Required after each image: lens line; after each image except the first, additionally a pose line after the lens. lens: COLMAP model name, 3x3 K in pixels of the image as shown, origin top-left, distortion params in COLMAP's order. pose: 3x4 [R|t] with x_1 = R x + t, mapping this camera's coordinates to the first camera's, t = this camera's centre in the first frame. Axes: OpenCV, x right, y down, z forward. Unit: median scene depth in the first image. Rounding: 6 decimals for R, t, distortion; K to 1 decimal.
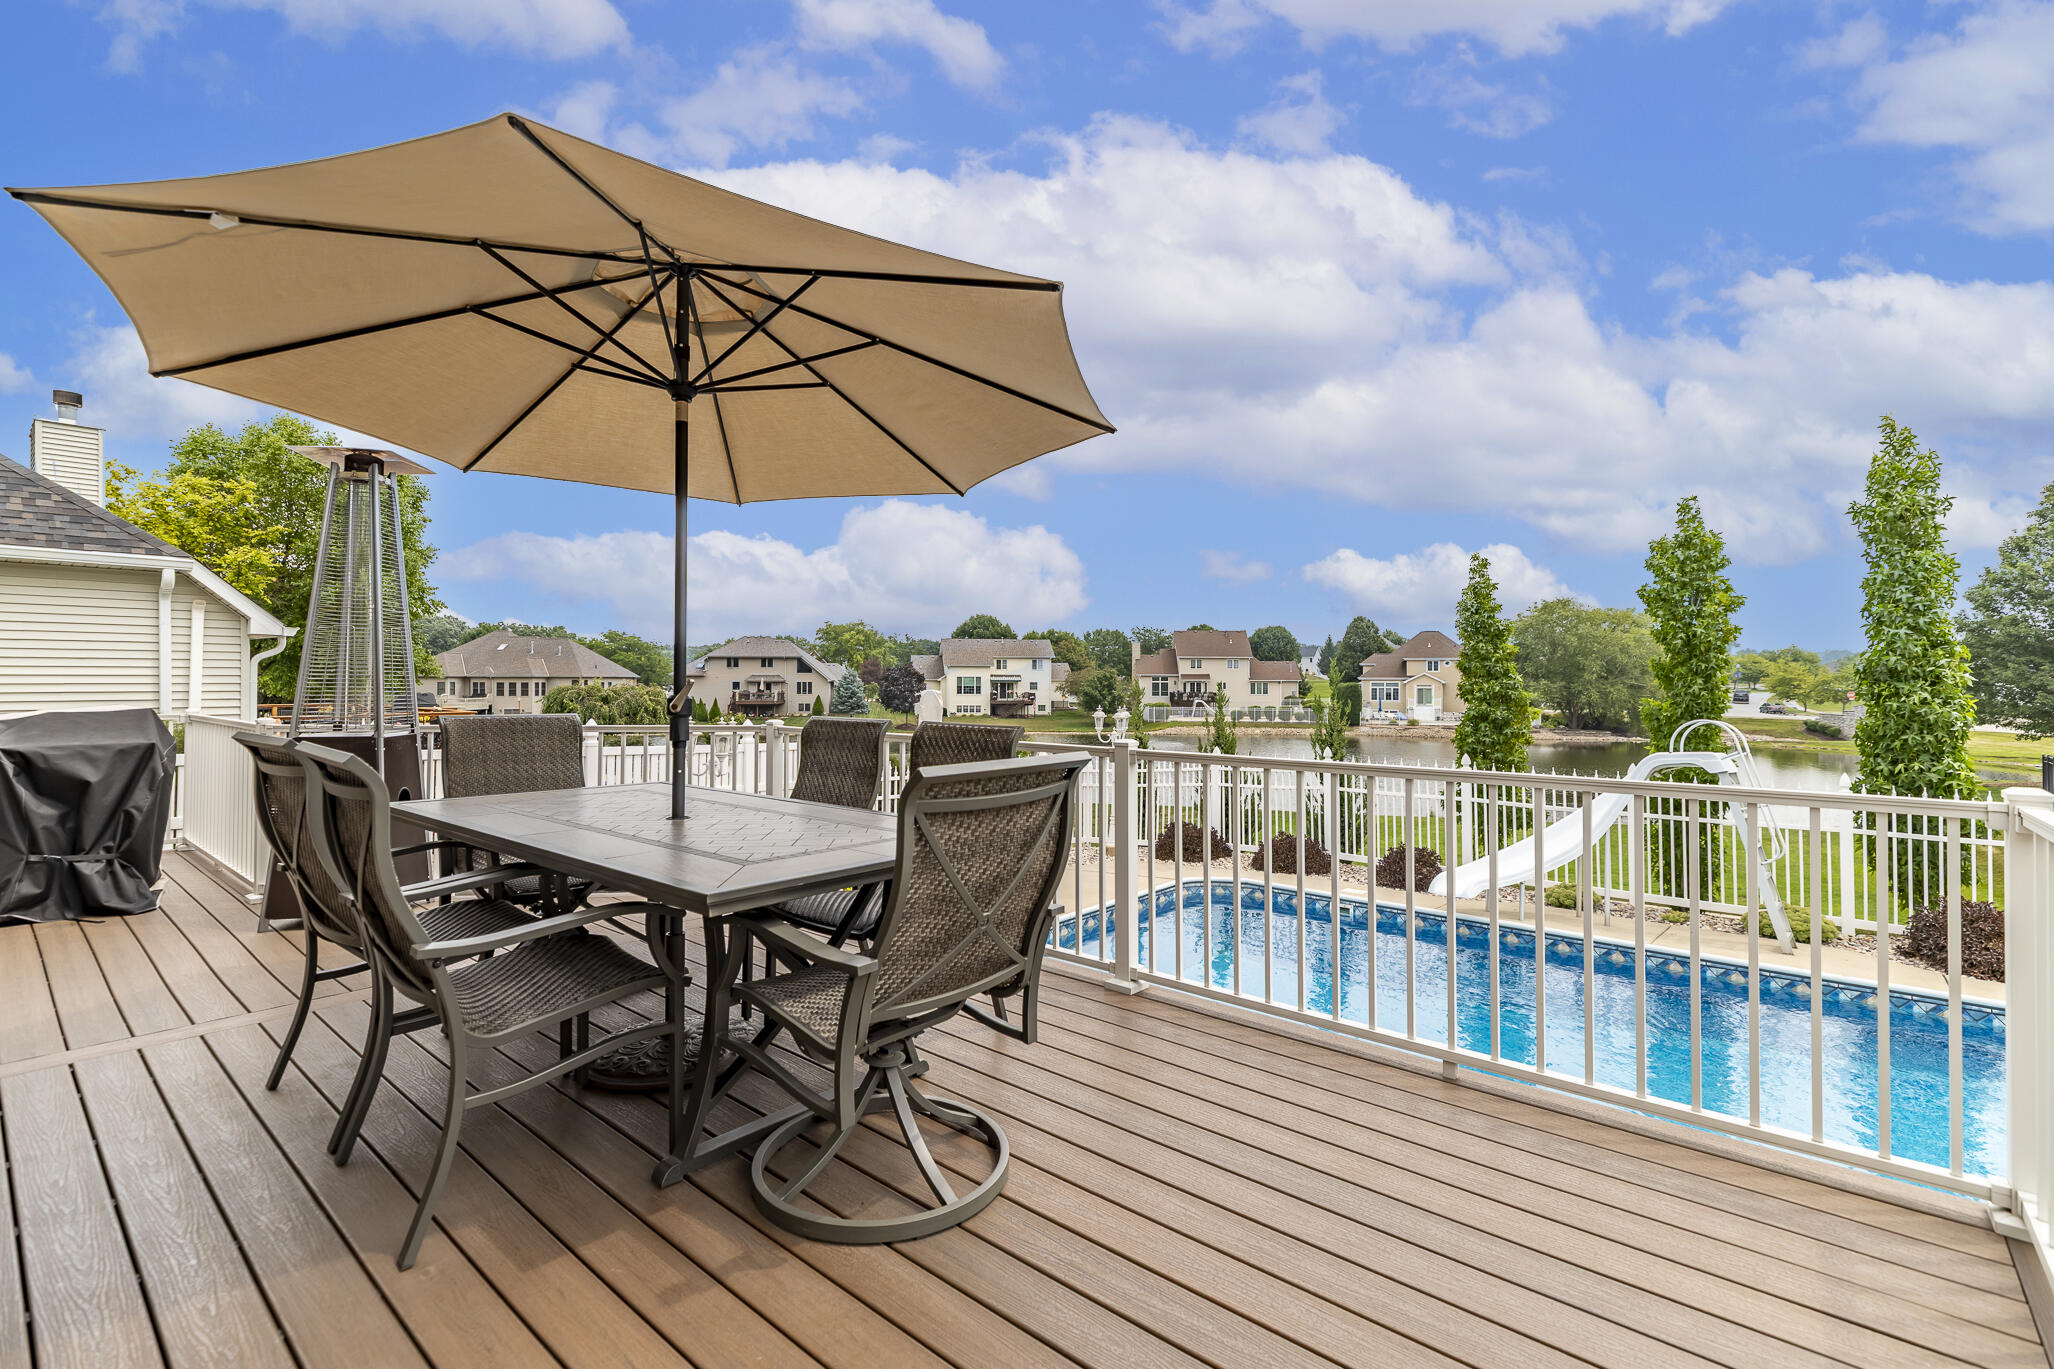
lens RADIAL K [[913.6, 0, 1032.2], [0, 913.6, 667.4], [0, 0, 1]] dist [0.013762, -0.003184]
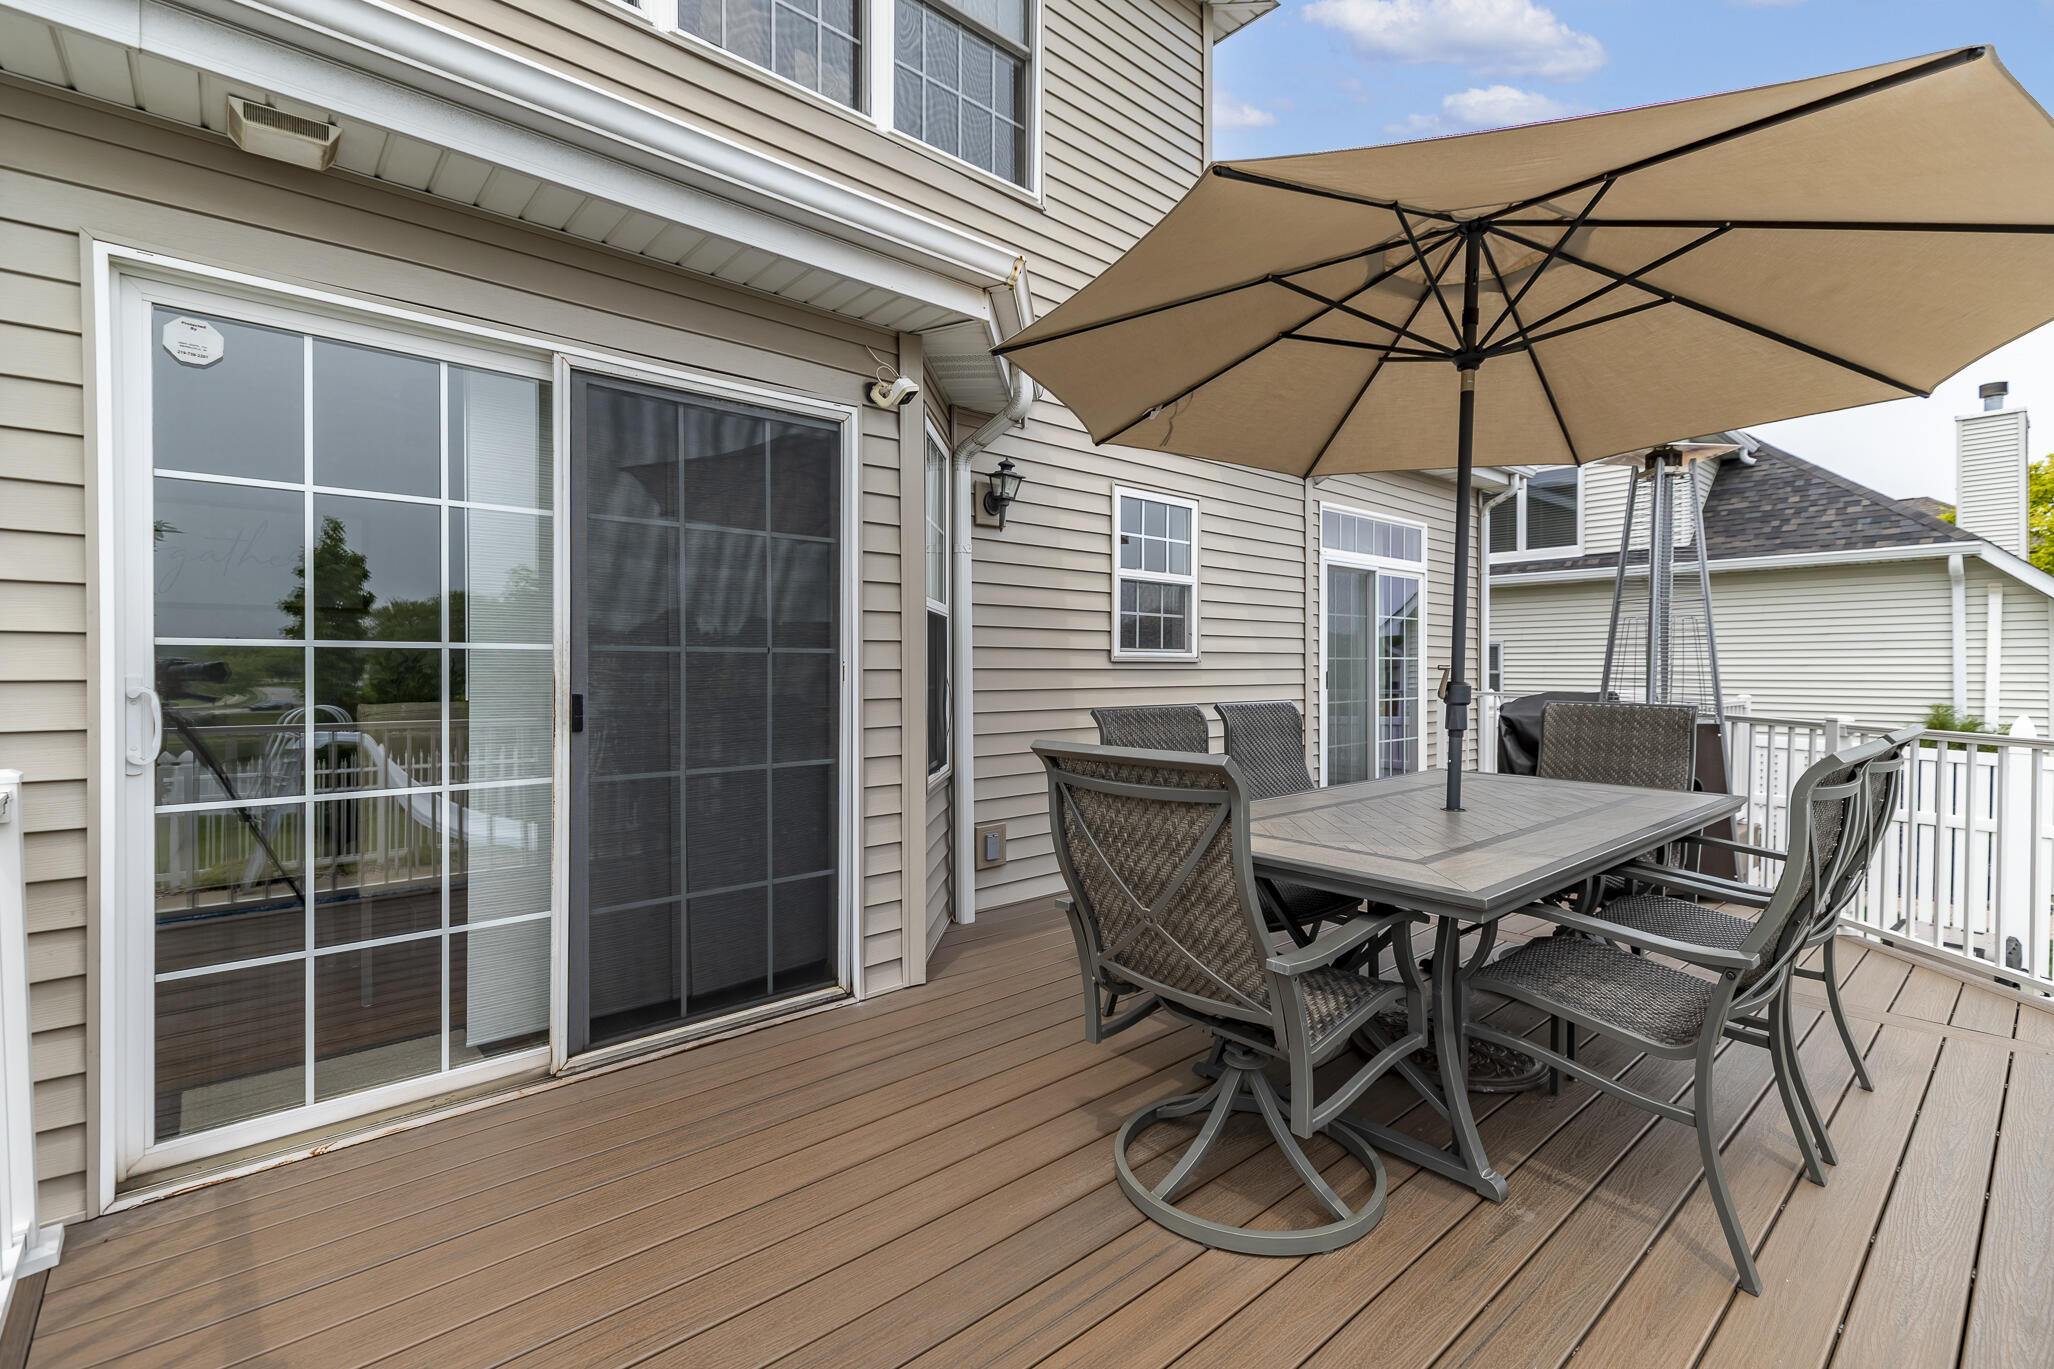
lens RADIAL K [[913.6, 0, 1036.5], [0, 913.6, 677.1], [0, 0, 1]] dist [0.013762, -0.003184]
pose [[-0.138709, 0.008844, -0.990294, 0.169157], [0.012811, 0.999892, 0.007135, 0.002859], [0.990250, -0.011697, -0.138807, 0.184794]]
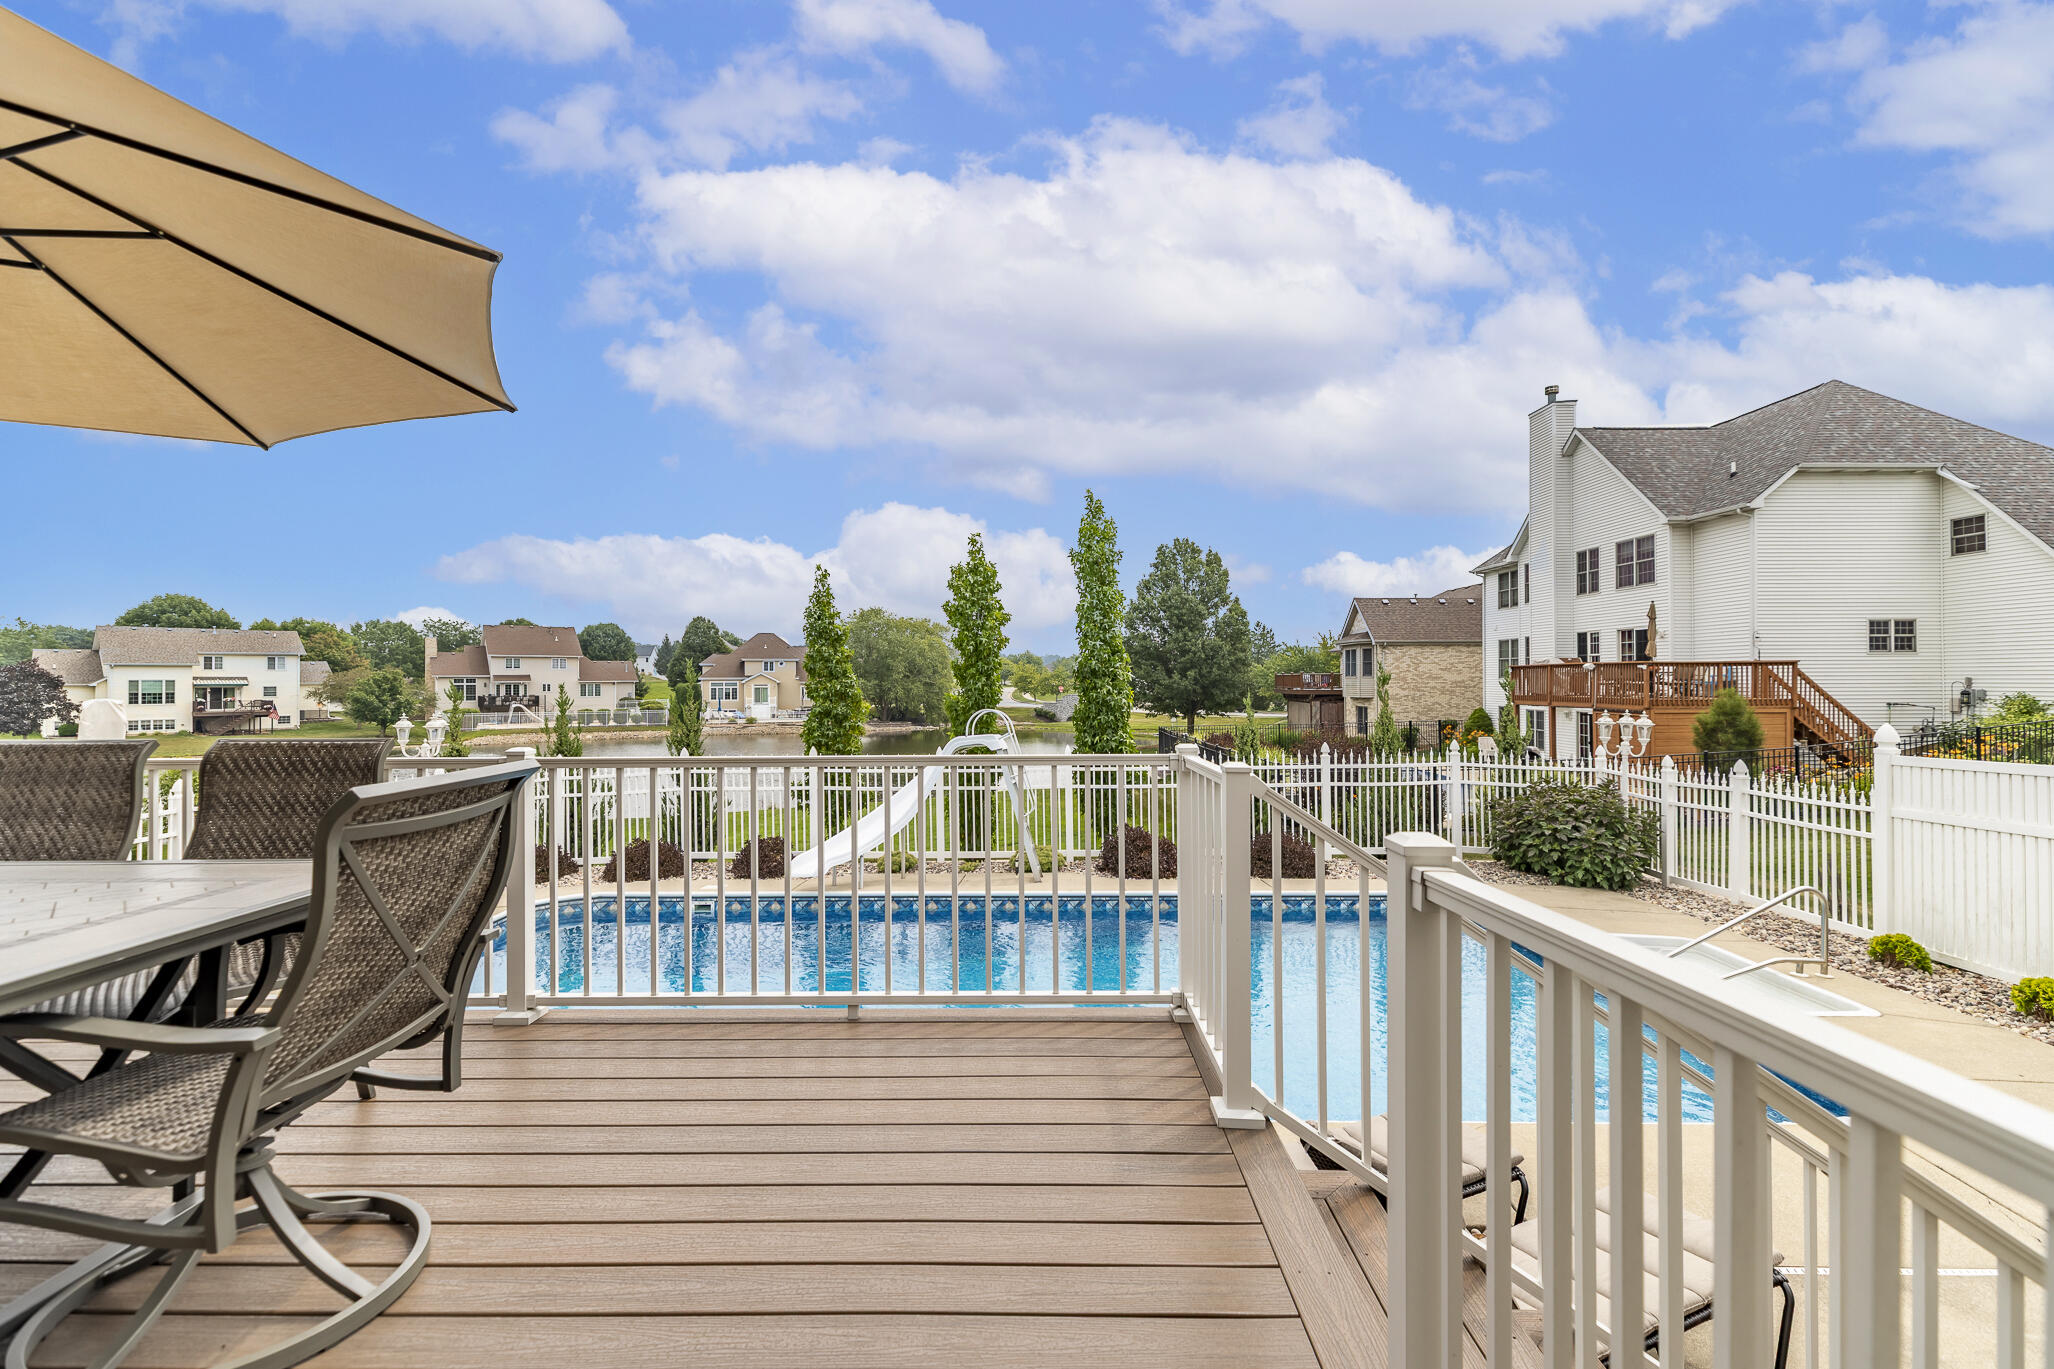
lens RADIAL K [[913.6, 0, 1028.4], [0, 913.6, 666.1], [0, 0, 1]] dist [0.013762, -0.003184]
pose [[0.769837, 0.002122, 0.638237, -0.014875], [-0.001160, 0.999997, -0.001925, -0.000295], [-0.638239, 0.000741, 0.769838, -0.005376]]
